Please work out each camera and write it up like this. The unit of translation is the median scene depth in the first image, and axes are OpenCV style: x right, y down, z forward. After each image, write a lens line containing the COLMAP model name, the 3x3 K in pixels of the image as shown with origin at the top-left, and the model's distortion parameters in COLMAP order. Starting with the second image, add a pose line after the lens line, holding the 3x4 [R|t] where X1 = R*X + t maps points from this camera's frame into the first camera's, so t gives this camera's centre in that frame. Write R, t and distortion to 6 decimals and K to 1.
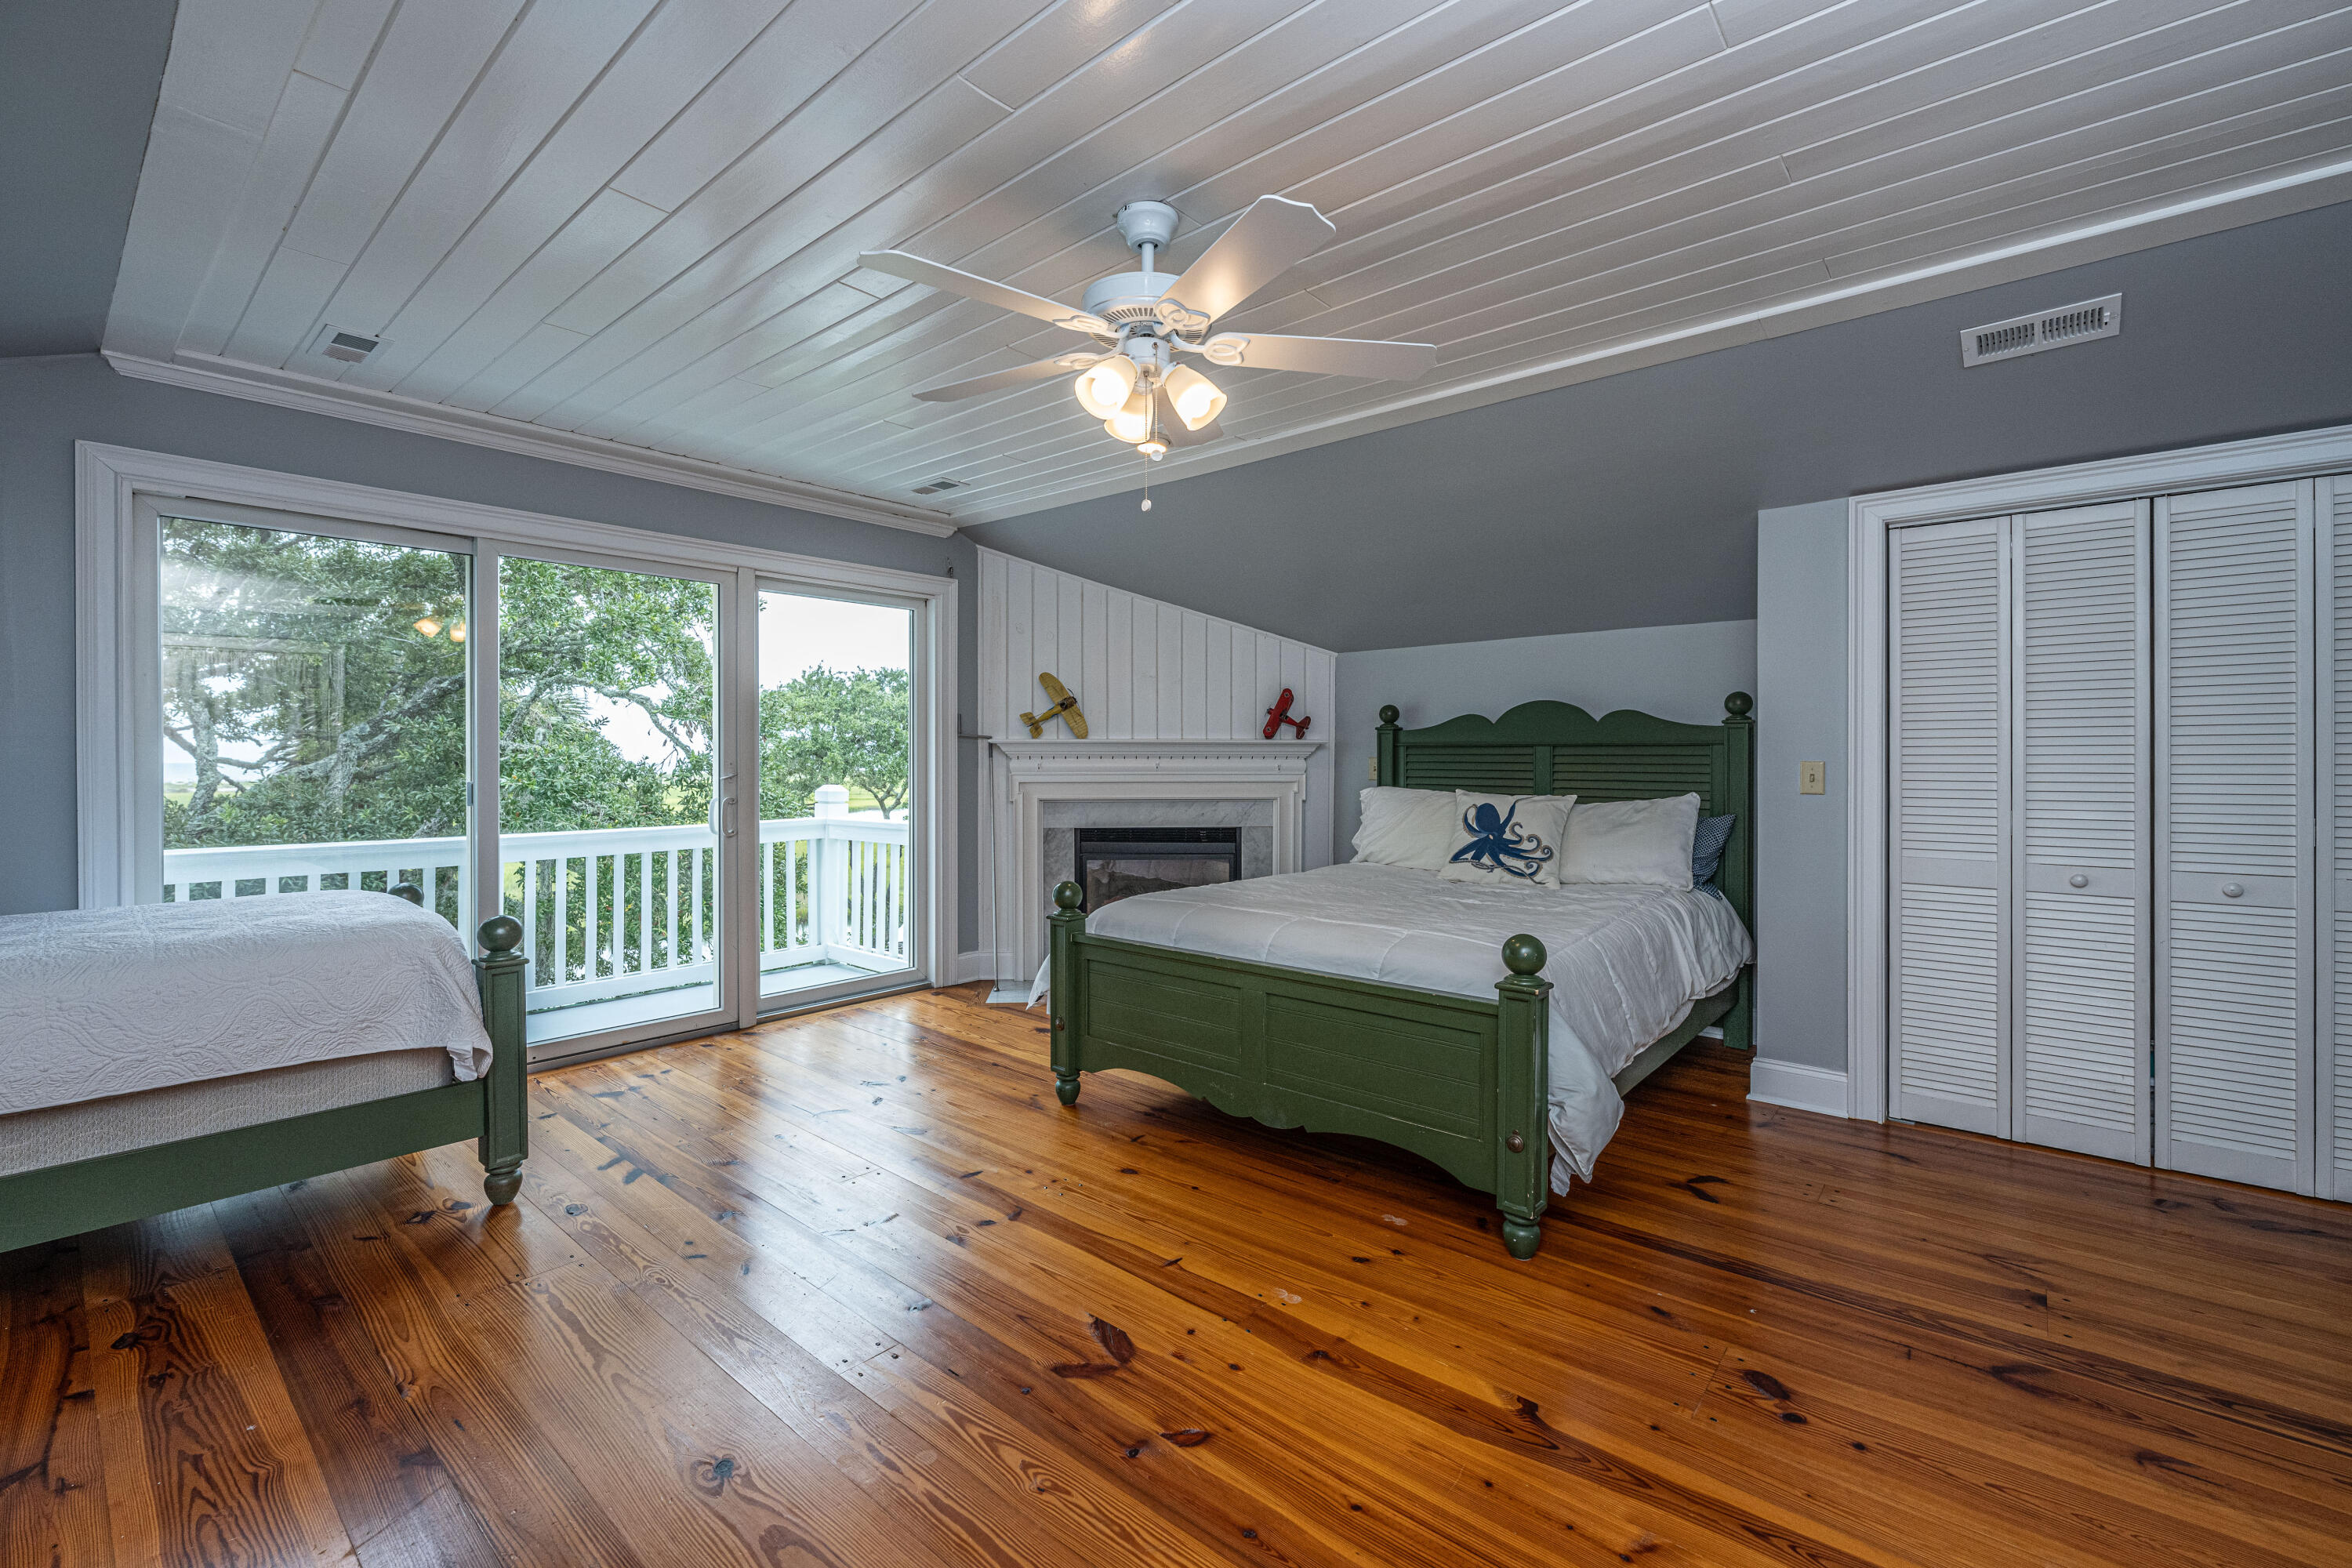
lens RADIAL K [[970.5, 0, 1177.9], [0, 970.5, 764.3], [0, 0, 1]] dist [-0.002773, -0.000585]
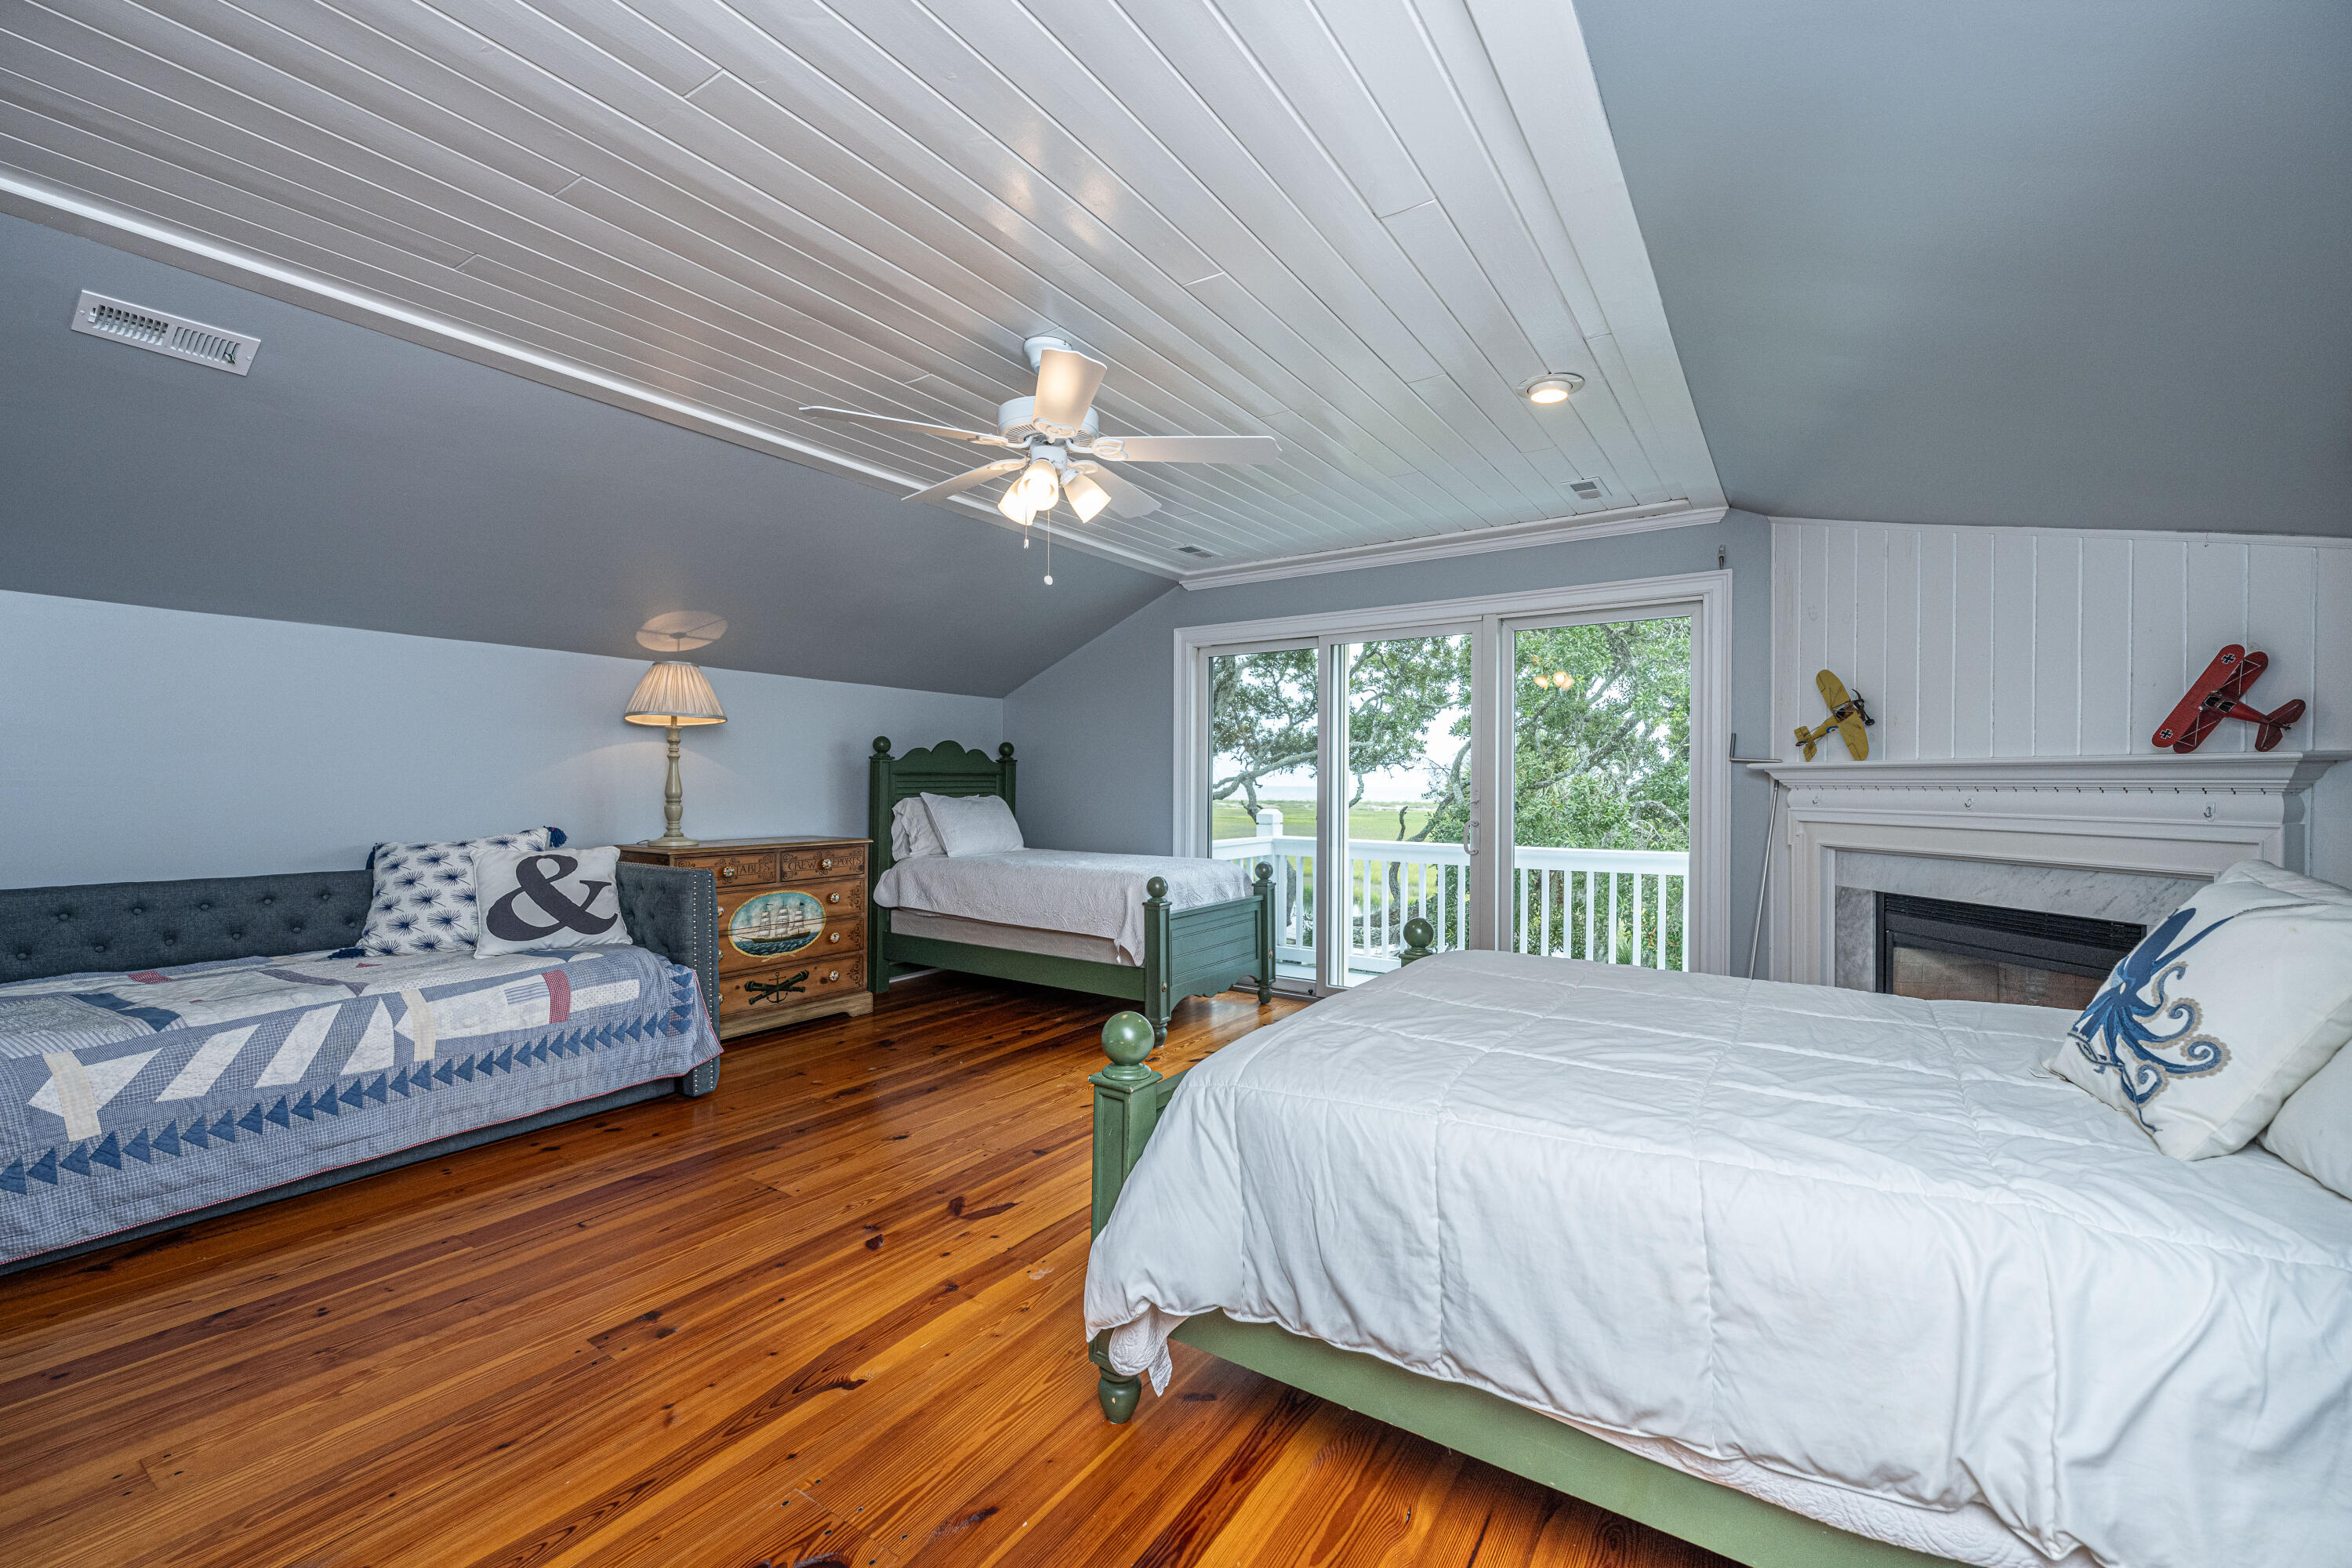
lens RADIAL K [[969.8, 0, 1181.6], [0, 969.8, 798.8], [0, 0, 1]] dist [-0.003514, -0.000700]
pose [[0.124485, 0.018169, -0.992055, 0.525356], [-0.010896, 0.999797, 0.016944, -0.005359], [0.992162, 0.008700, 0.124658, 0.438288]]
